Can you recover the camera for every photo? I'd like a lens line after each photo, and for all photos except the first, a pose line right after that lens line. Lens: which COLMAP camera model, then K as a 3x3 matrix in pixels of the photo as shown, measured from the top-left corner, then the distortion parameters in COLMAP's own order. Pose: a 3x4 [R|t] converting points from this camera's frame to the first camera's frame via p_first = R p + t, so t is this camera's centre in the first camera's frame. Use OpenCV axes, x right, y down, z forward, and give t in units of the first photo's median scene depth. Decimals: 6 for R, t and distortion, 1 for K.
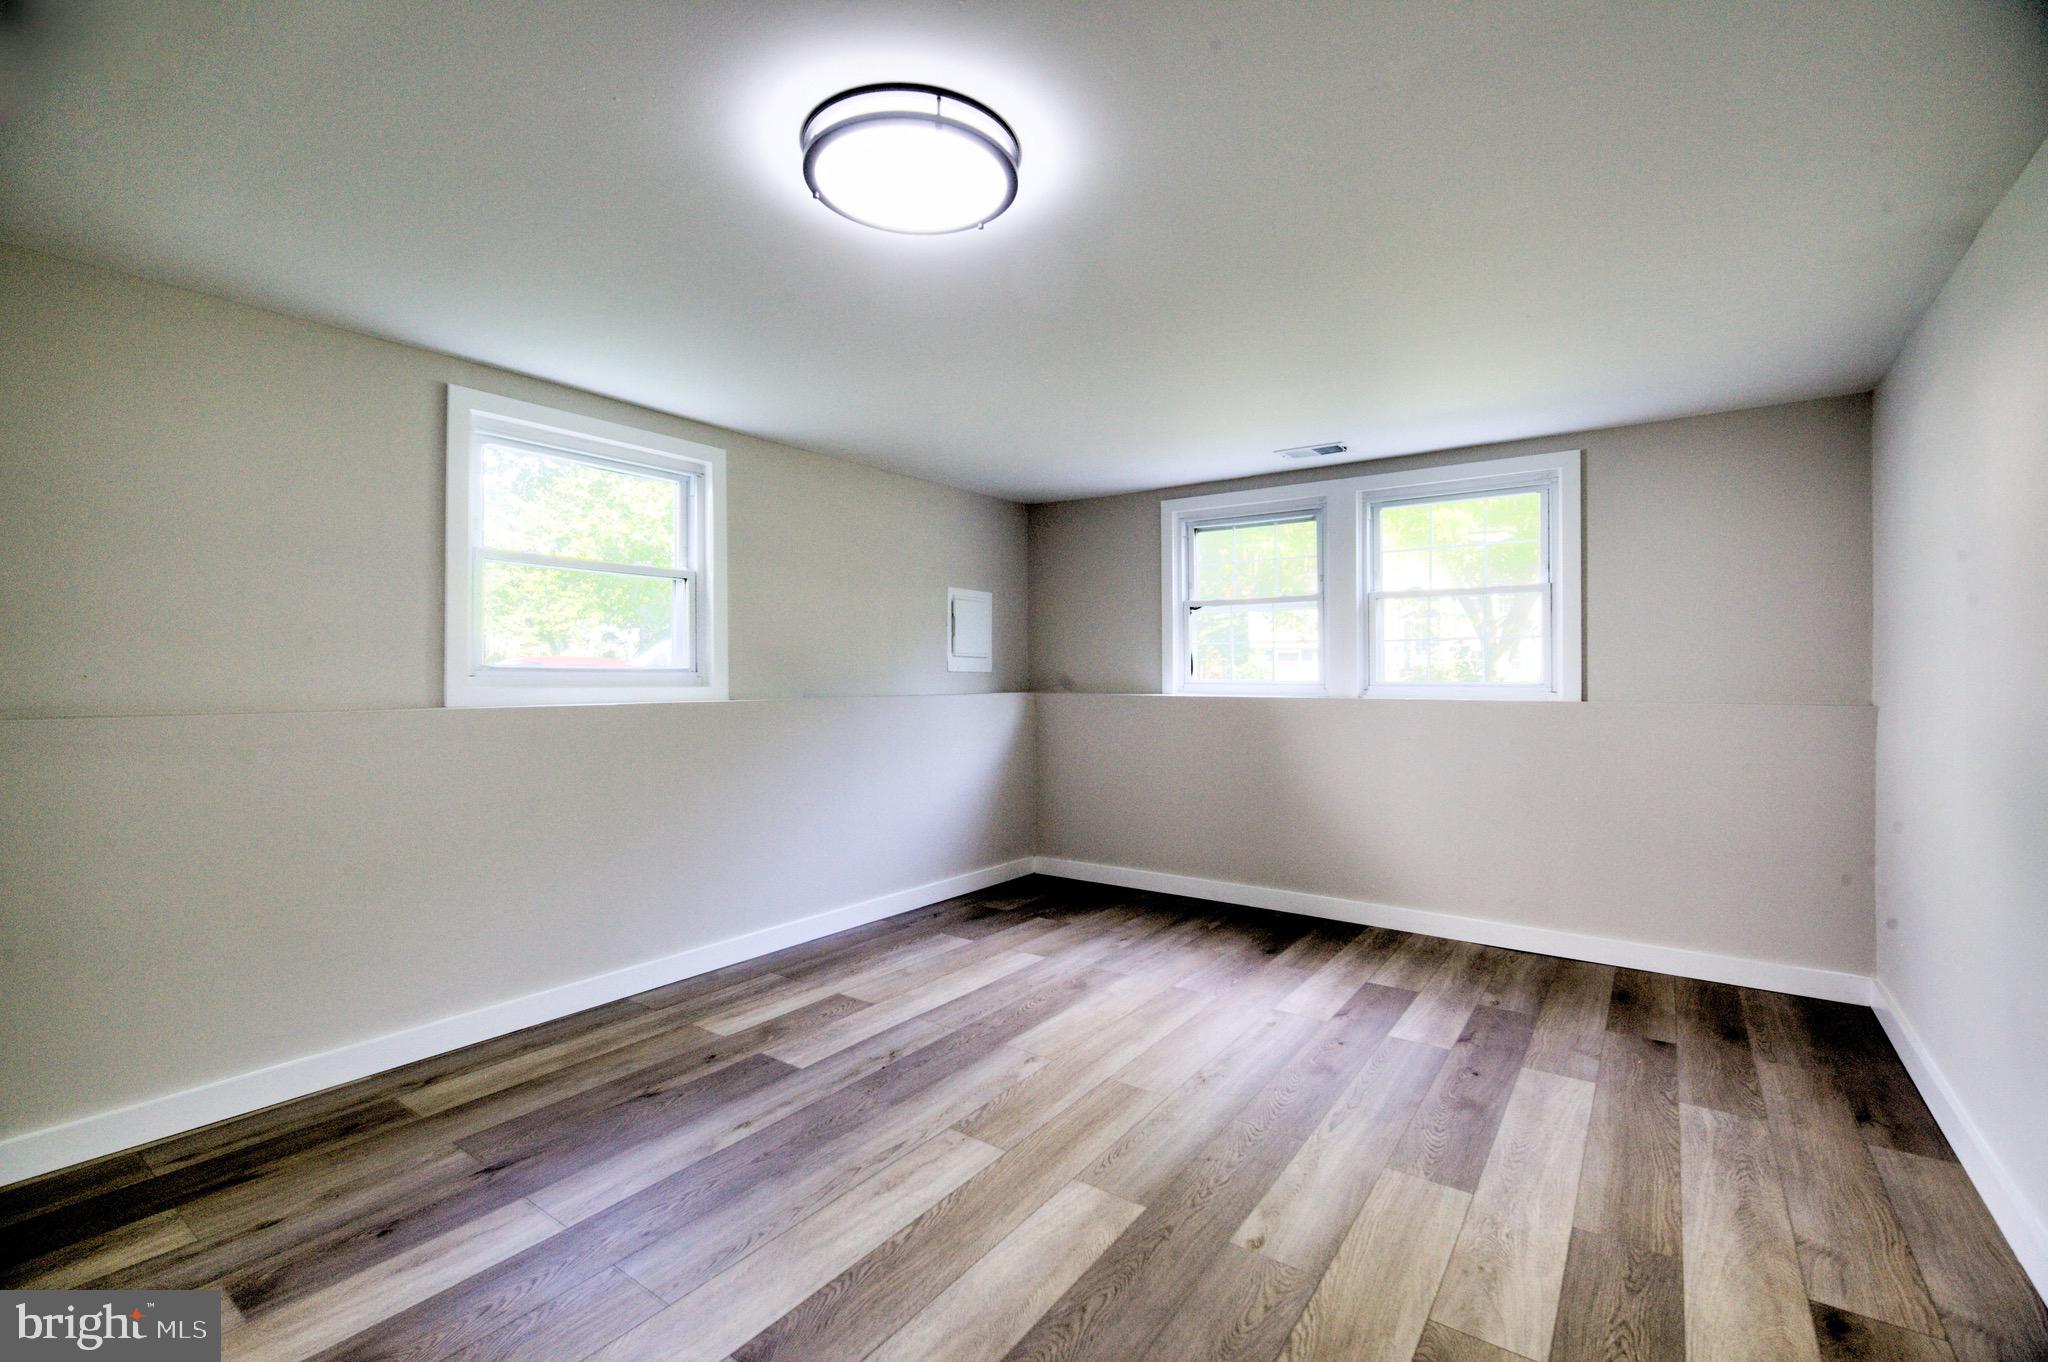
lens RADIAL K [[899.8, 0, 1021.9], [0, 899.8, 668.7], [0, 0, 1]] dist [-0.014031, -0.001164]
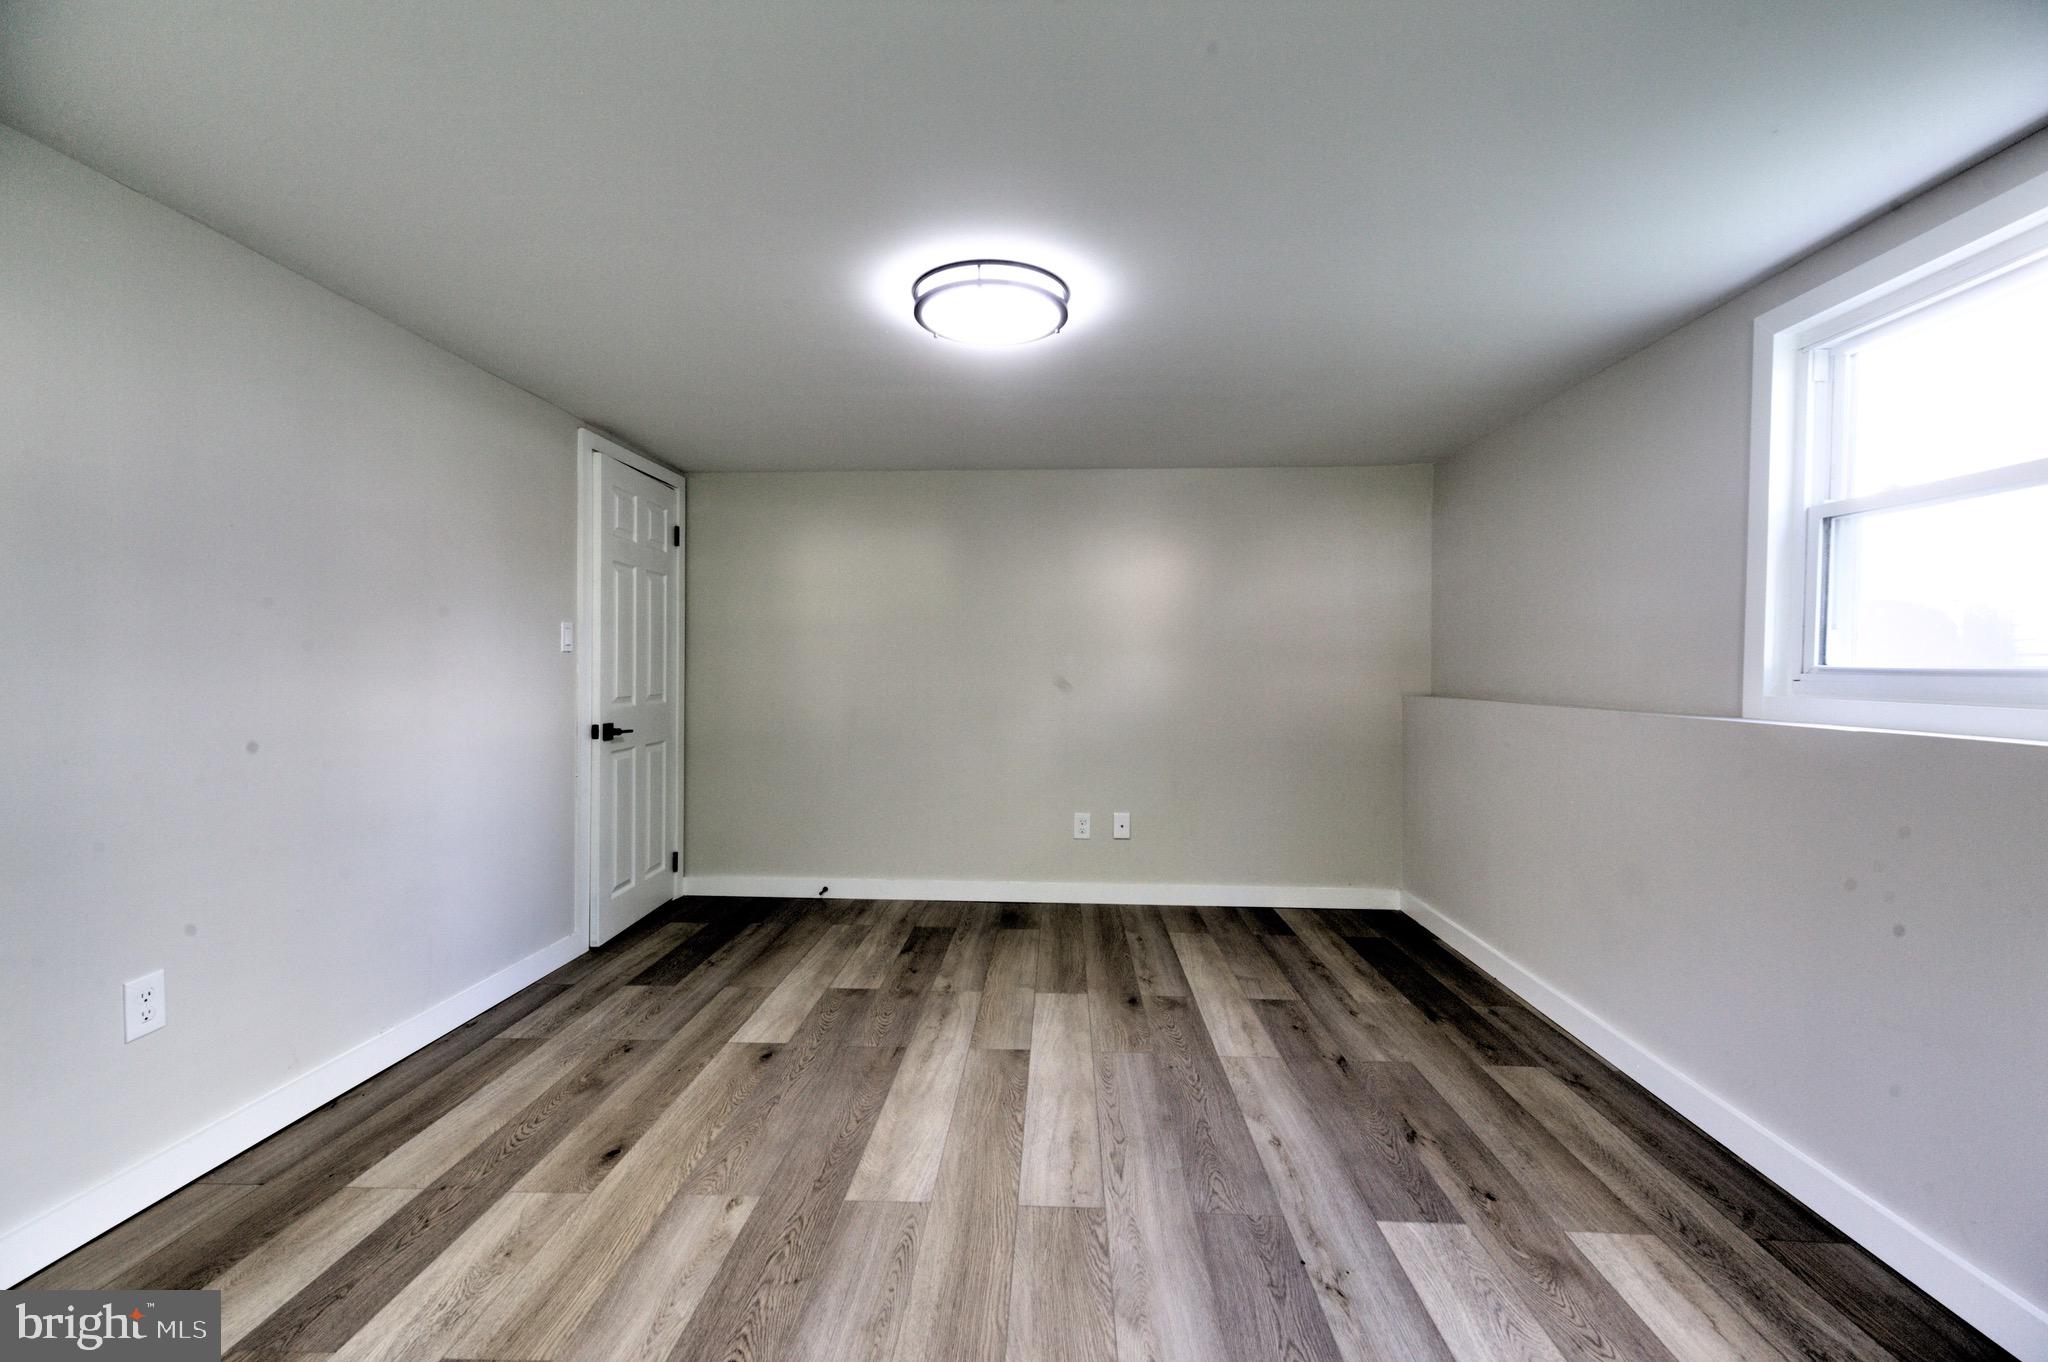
lens RADIAL K [[899.8, 0, 1021.9], [0, 899.8, 668.7], [0, 0, 1]] dist [-0.014031, -0.001164]
pose [[-0.842074, -0.007783, -0.539305, 0.474252], [-0.007264, 0.999969, -0.003090, 0.007291], [0.539312, 0.001315, -0.842105, 1.786254]]
